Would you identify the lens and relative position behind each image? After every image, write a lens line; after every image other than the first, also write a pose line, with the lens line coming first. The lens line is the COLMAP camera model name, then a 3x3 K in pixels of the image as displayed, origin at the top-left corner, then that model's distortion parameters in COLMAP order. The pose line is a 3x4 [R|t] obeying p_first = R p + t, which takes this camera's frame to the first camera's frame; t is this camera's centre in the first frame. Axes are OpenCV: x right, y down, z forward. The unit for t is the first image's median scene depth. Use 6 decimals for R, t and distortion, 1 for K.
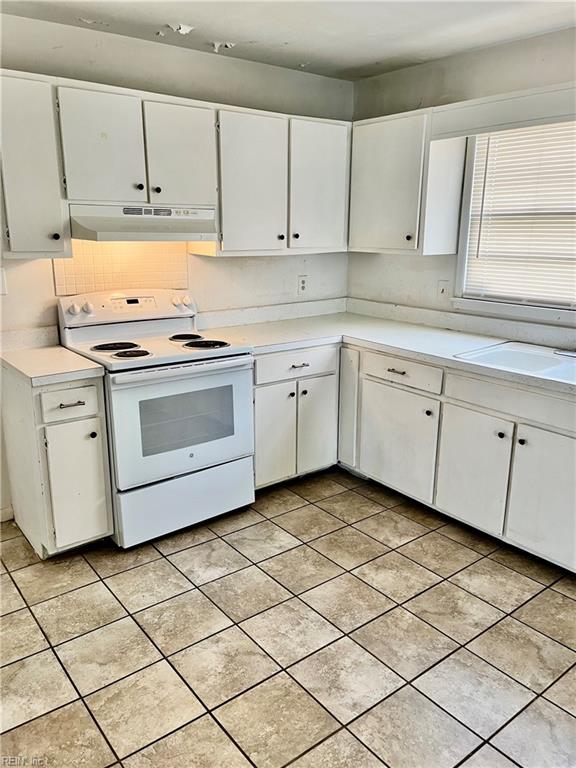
lens RADIAL K [[589.6, 0, 286.6], [0, 589.6, 380.5], [0, 0, 1]] dist [0.076890, -0.153087]
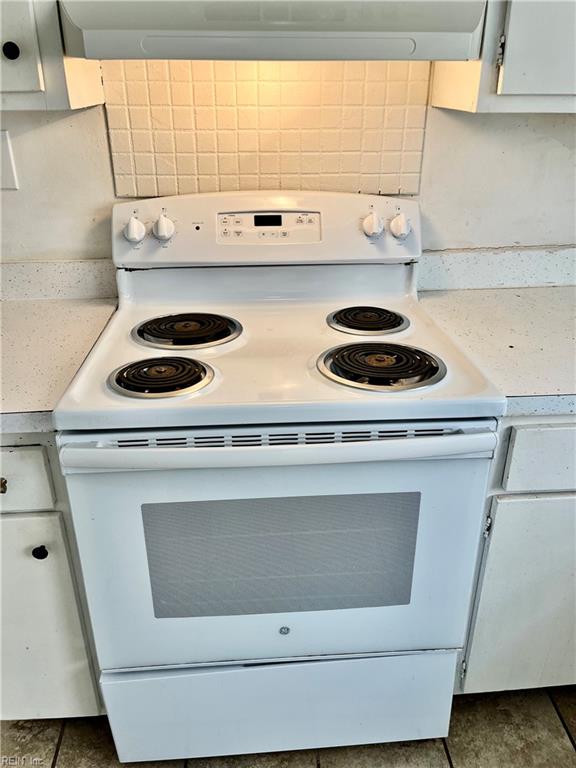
lens RADIAL K [[589.6, 0, 286.6], [0, 589.6, 380.5], [0, 0, 1]] dist [0.076890, -0.153087]
pose [[0.829365, 0.228137, -0.510007, 0.008942], [-0.130291, 0.966641, 0.220522, -0.123592], [0.543303, -0.116444, 0.831422, 0.654294]]
